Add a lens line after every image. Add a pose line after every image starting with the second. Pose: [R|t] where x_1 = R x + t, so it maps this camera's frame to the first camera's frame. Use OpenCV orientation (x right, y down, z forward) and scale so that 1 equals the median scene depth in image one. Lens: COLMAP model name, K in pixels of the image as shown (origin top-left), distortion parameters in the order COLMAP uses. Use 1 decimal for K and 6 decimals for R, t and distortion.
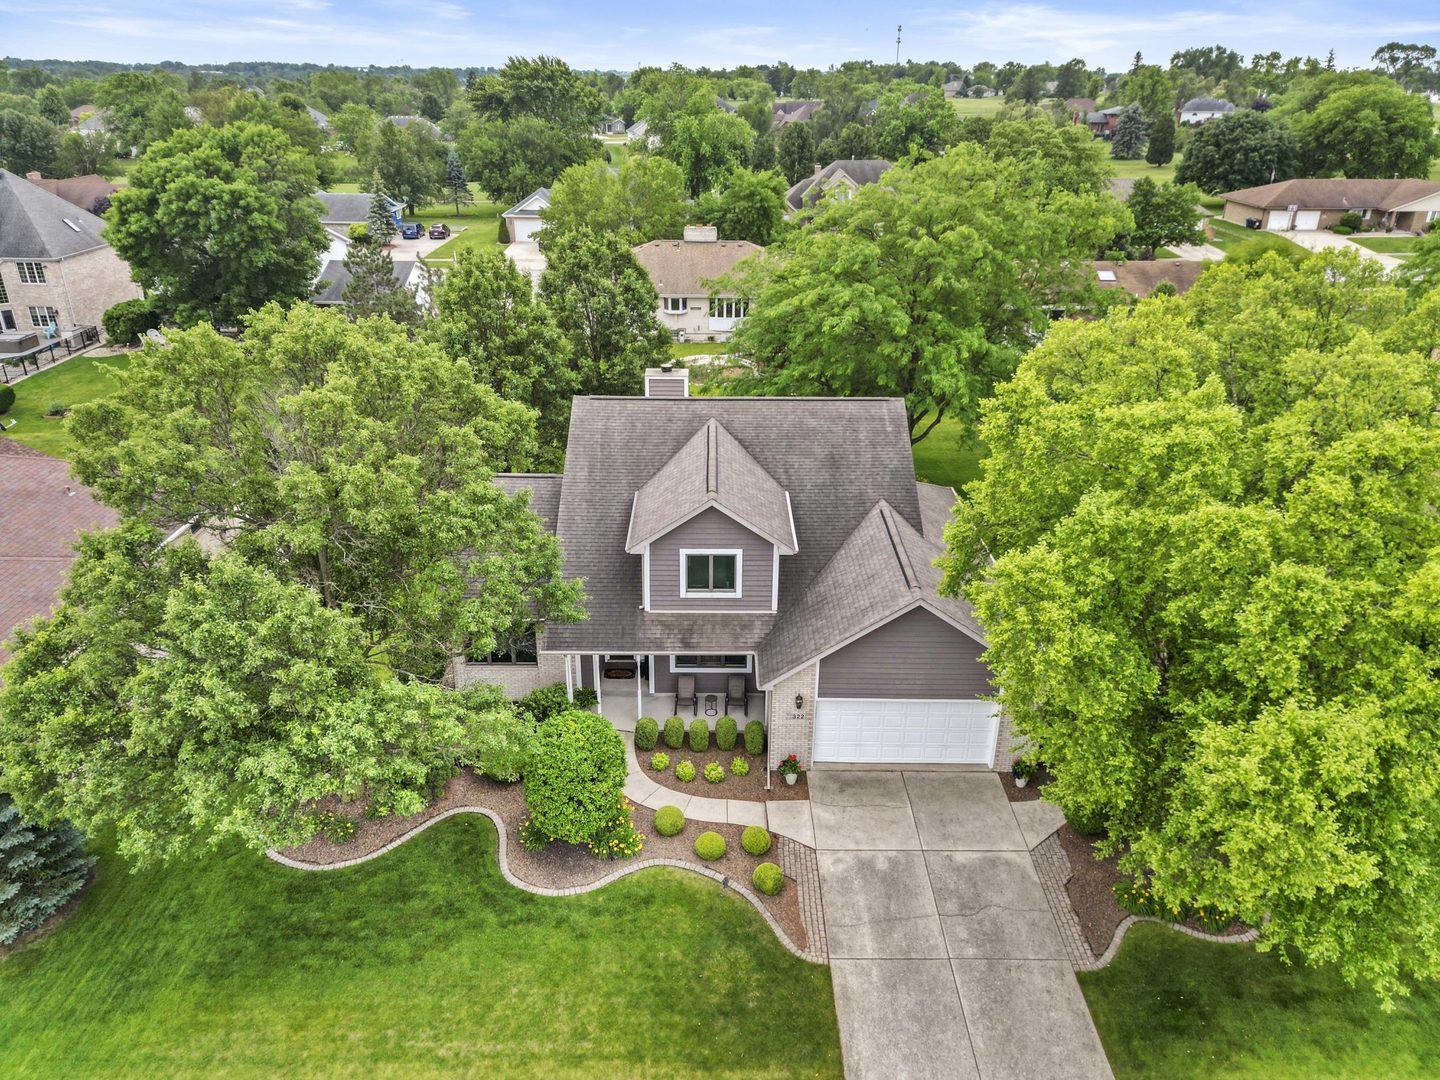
lens RADIAL K [[1013.2, 0, 717.6], [0, 1013.2, 538.8], [0, 0, 1]] dist [0.001599, -0.004451]
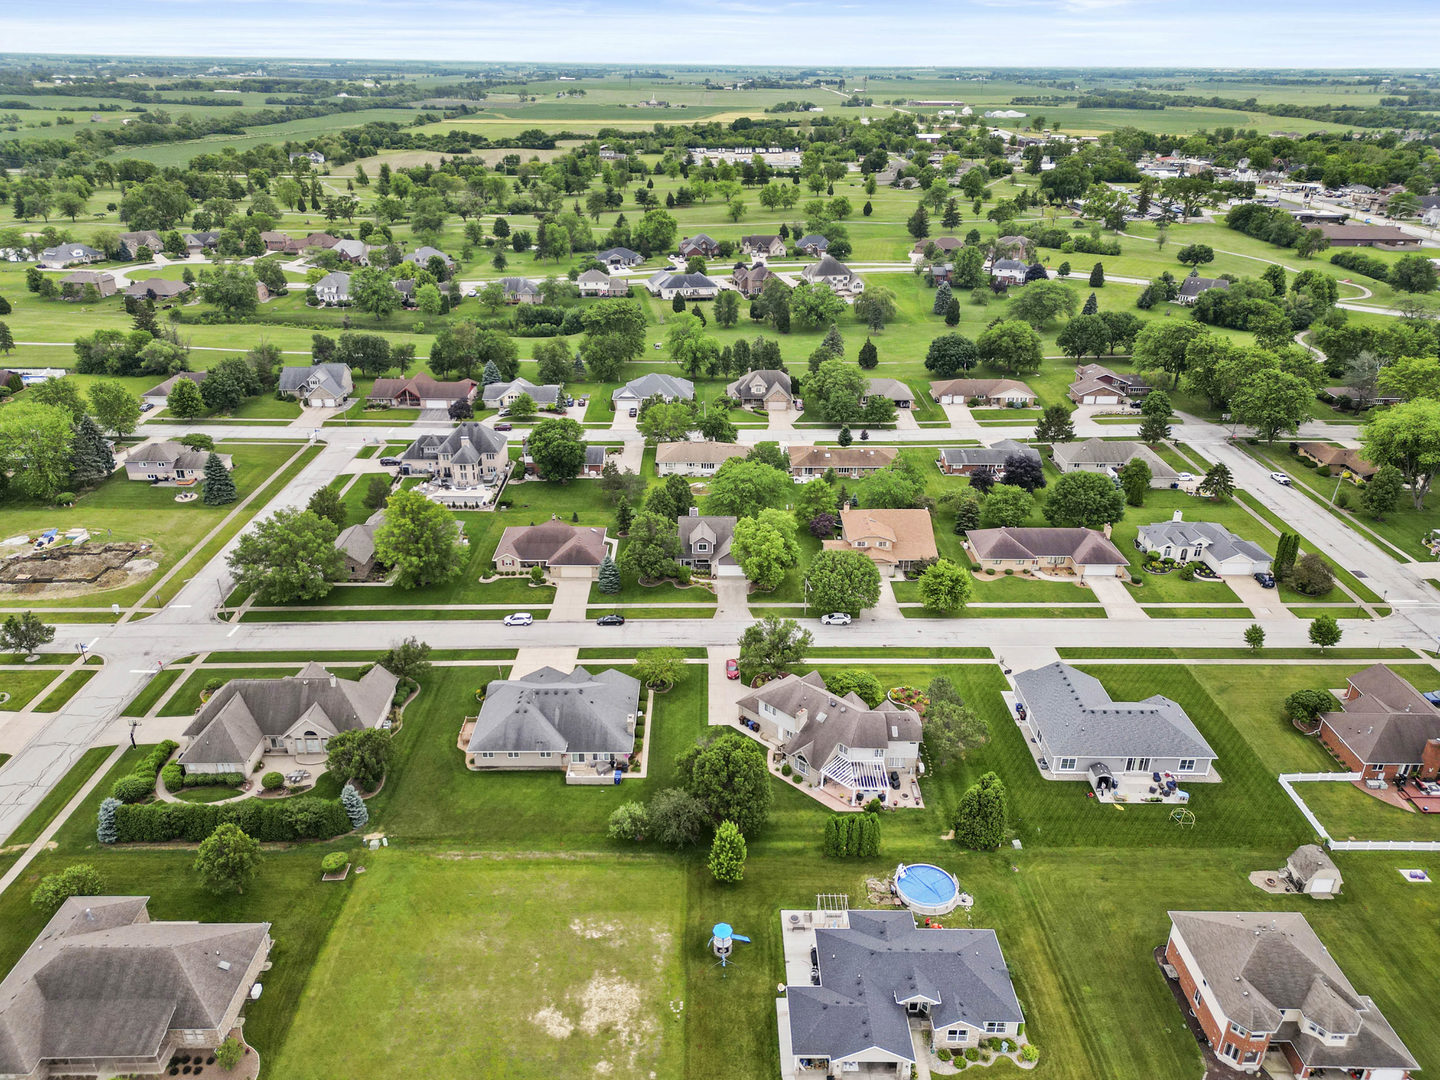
lens RADIAL K [[1013.2, 0, 720.5], [0, 1013.2, 539.7], [0, 0, 1]] dist [0.001599, -0.004451]
pose [[0.999909, -0.001253, 0.013409, 0.020191], [0.001093, 0.999928, 0.011951, -0.087313], [-0.013423, -0.011935, 0.999839, -5.281510]]
